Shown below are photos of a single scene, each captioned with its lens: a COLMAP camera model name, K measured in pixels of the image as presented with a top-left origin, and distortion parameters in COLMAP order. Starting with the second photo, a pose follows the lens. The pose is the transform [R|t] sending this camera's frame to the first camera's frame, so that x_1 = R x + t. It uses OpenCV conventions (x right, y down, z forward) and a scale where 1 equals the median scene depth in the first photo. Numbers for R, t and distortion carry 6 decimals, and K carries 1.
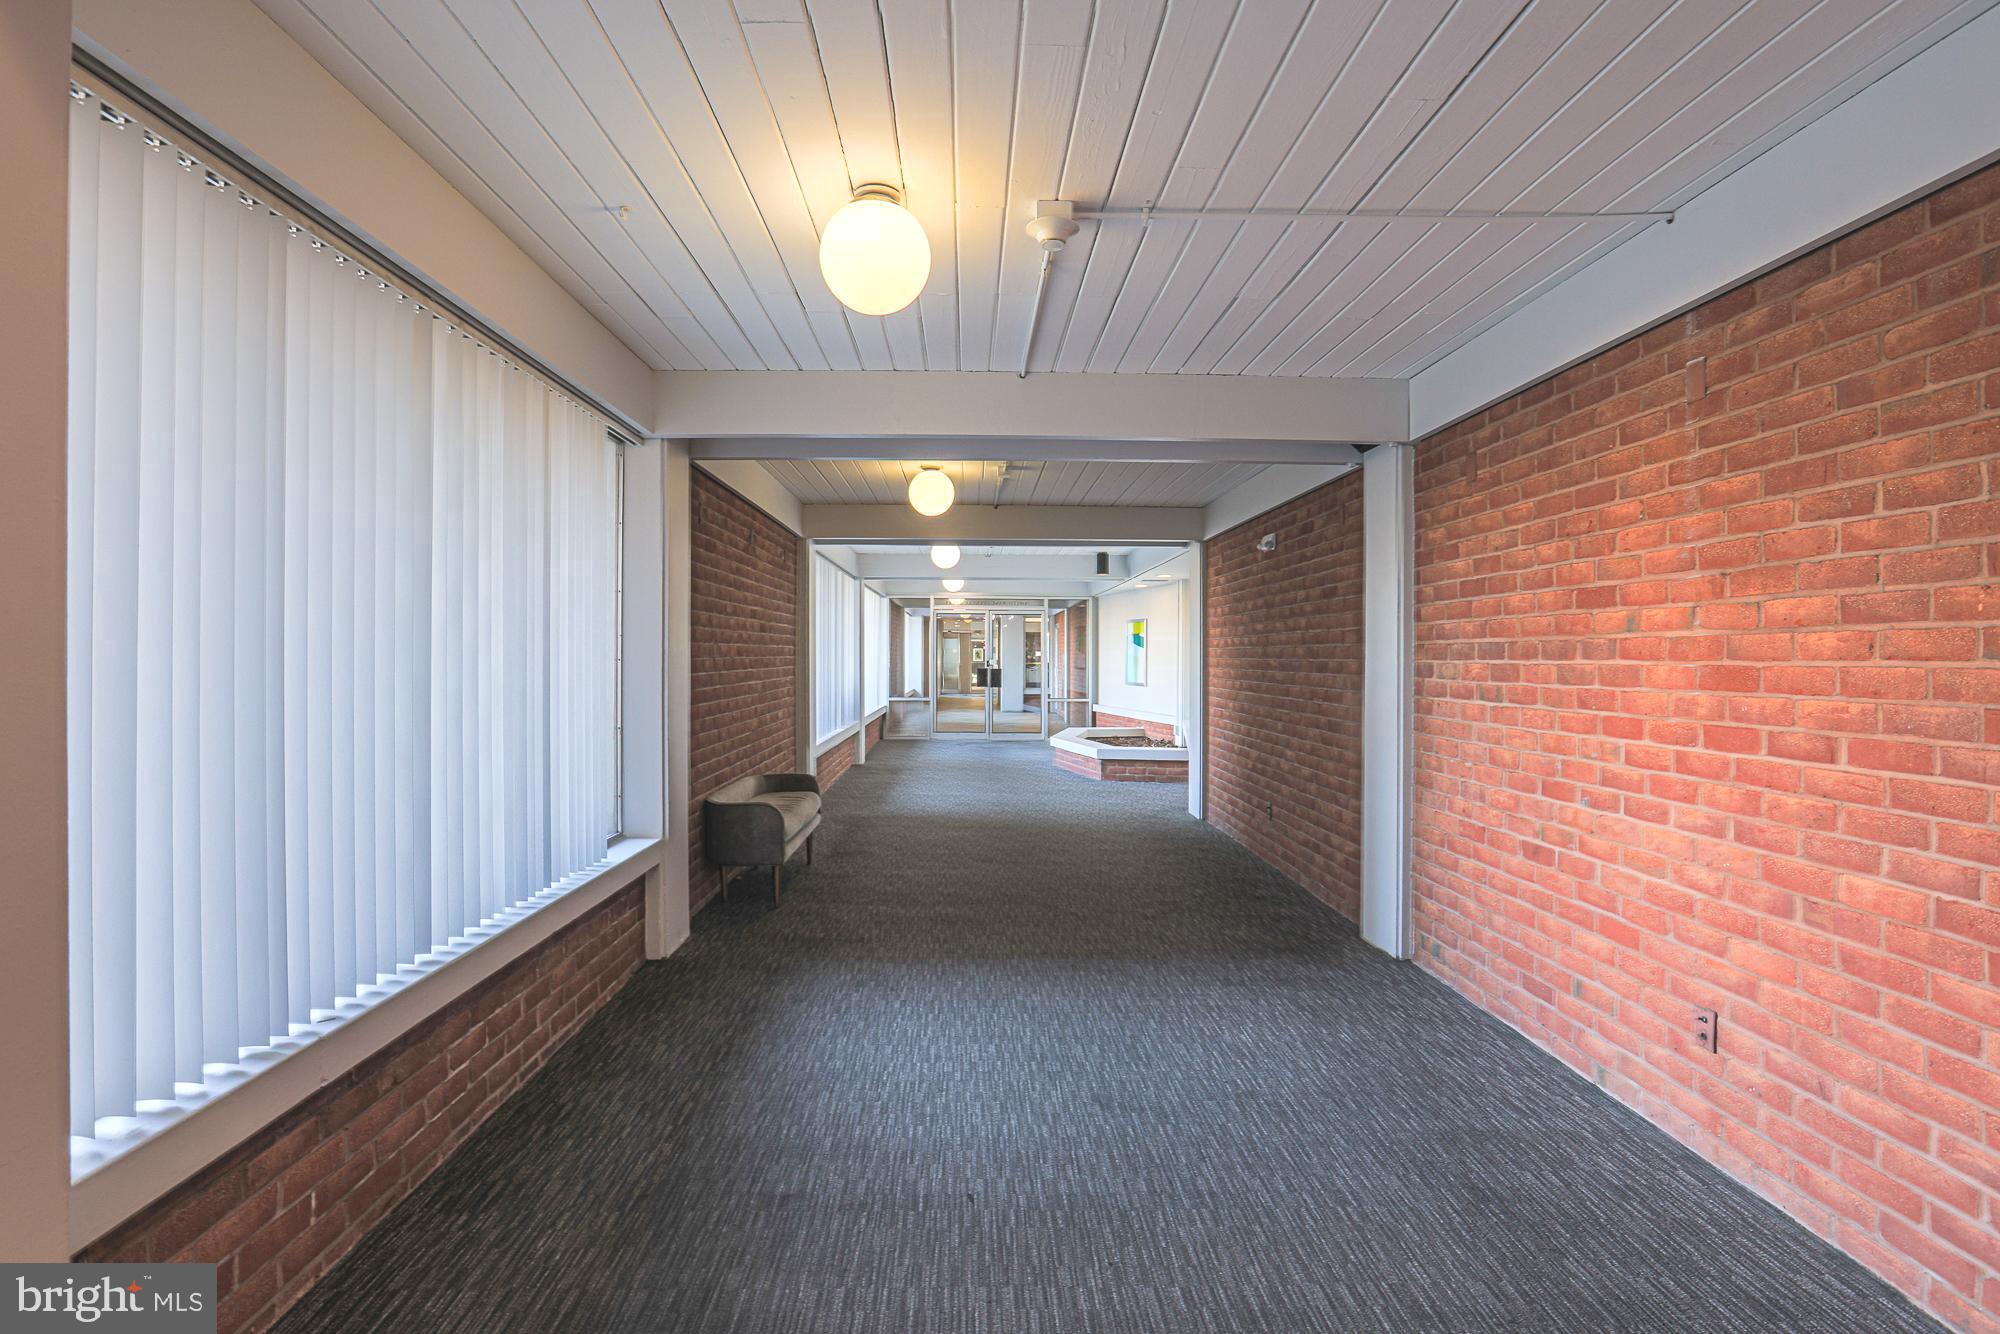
lens RADIAL K [[930.5, 0, 1000.5], [0, 930.5, 651.6], [0, 0, 1]] dist [-0.056750, 0.025584]
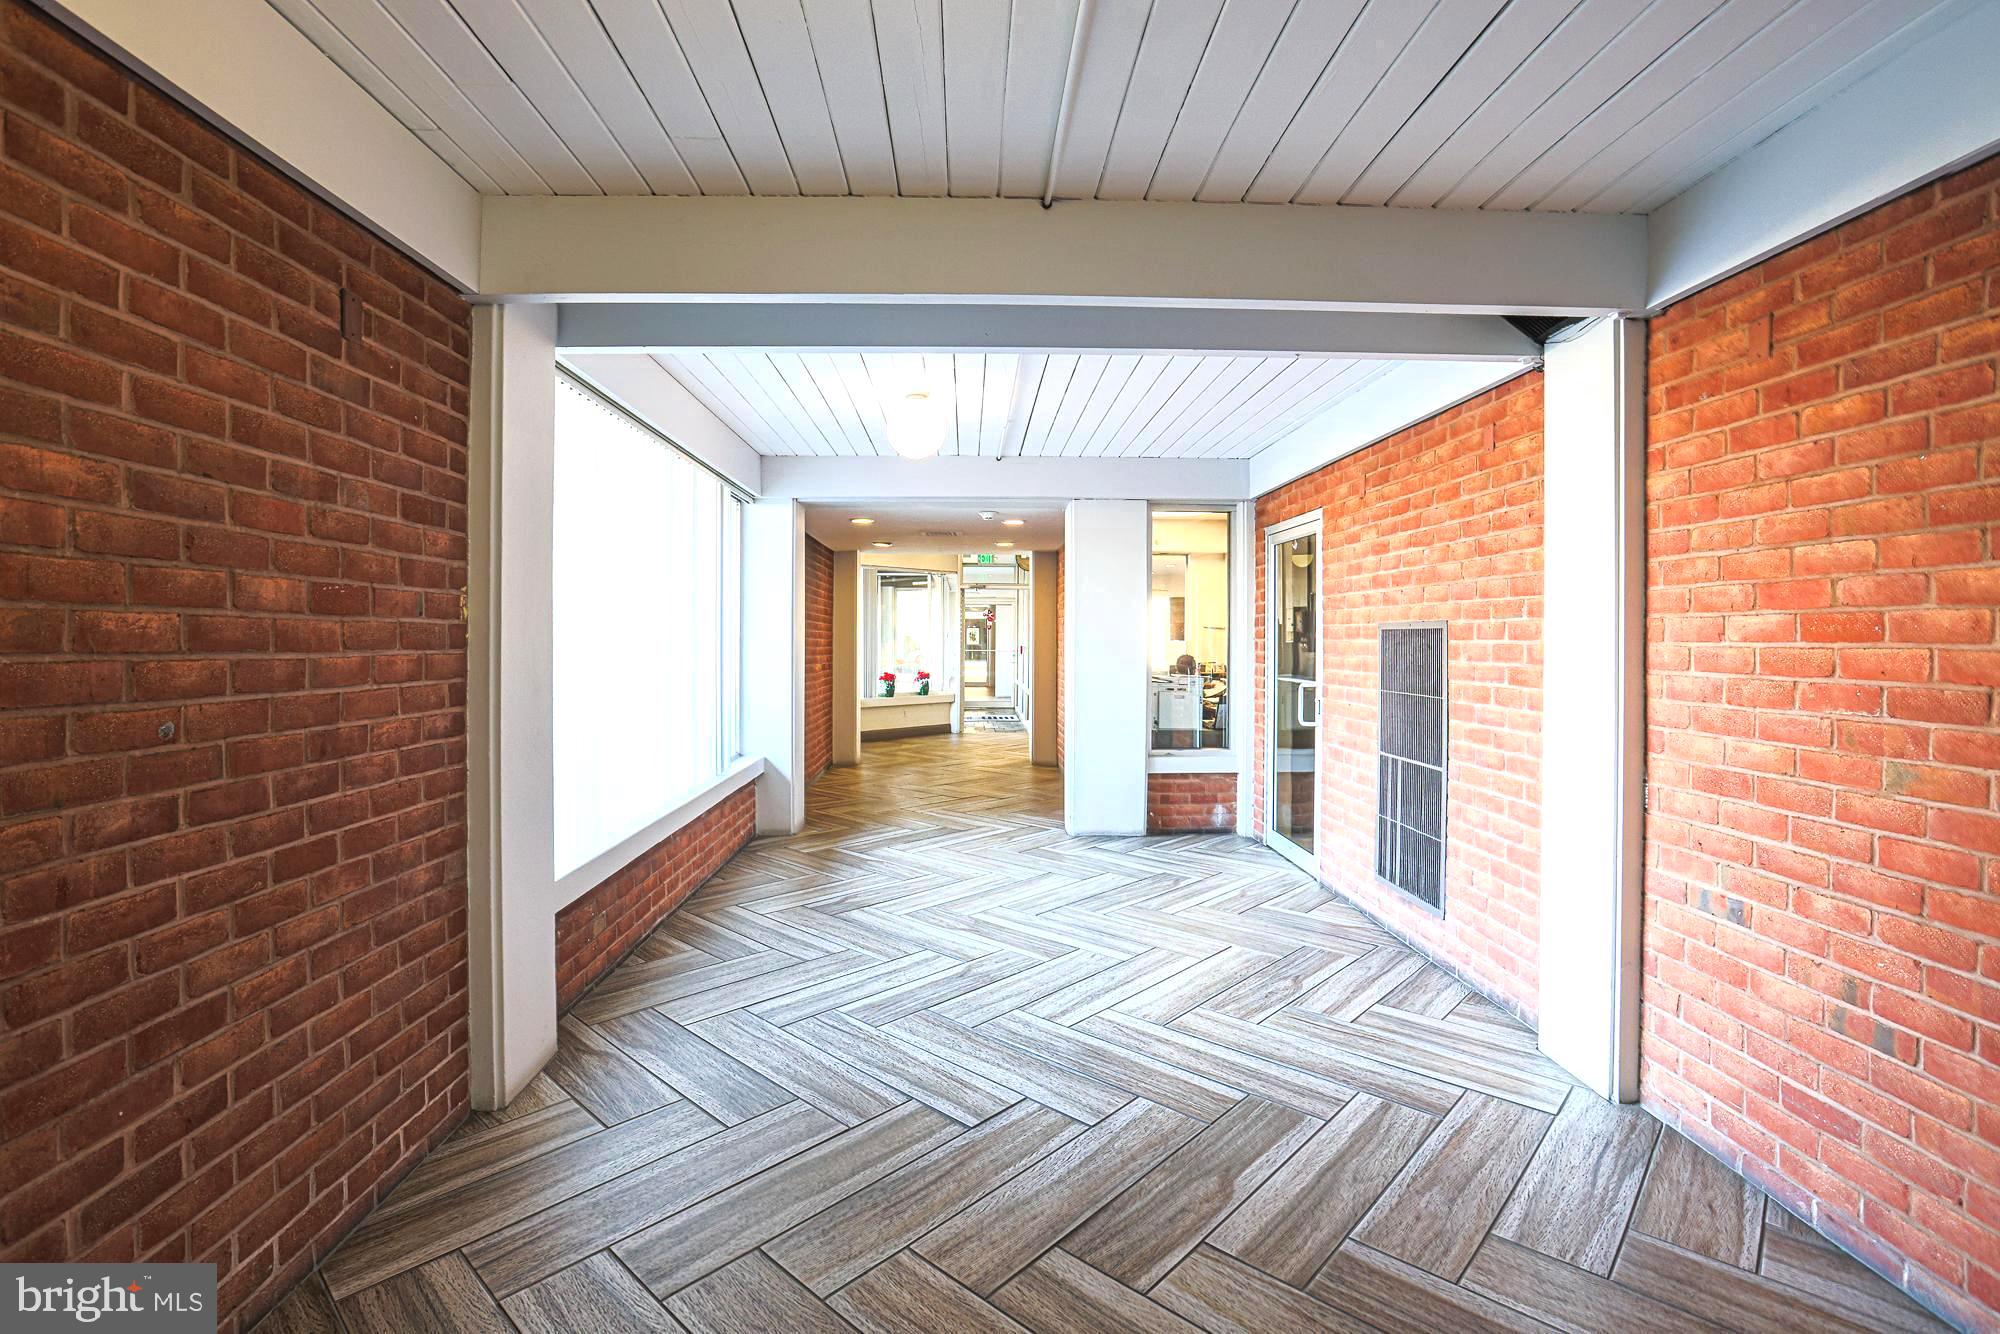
lens RADIAL K [[930.5, 0, 1000.5], [0, 930.5, 651.6], [0, 0, 1]] dist [-0.056750, 0.025584]
pose [[0.999991, -0.002117, 0.003637, 0.033559], [0.002049, 0.999826, 0.018526, -0.004629], [-0.003676, -0.018519, 0.999822, -0.987222]]
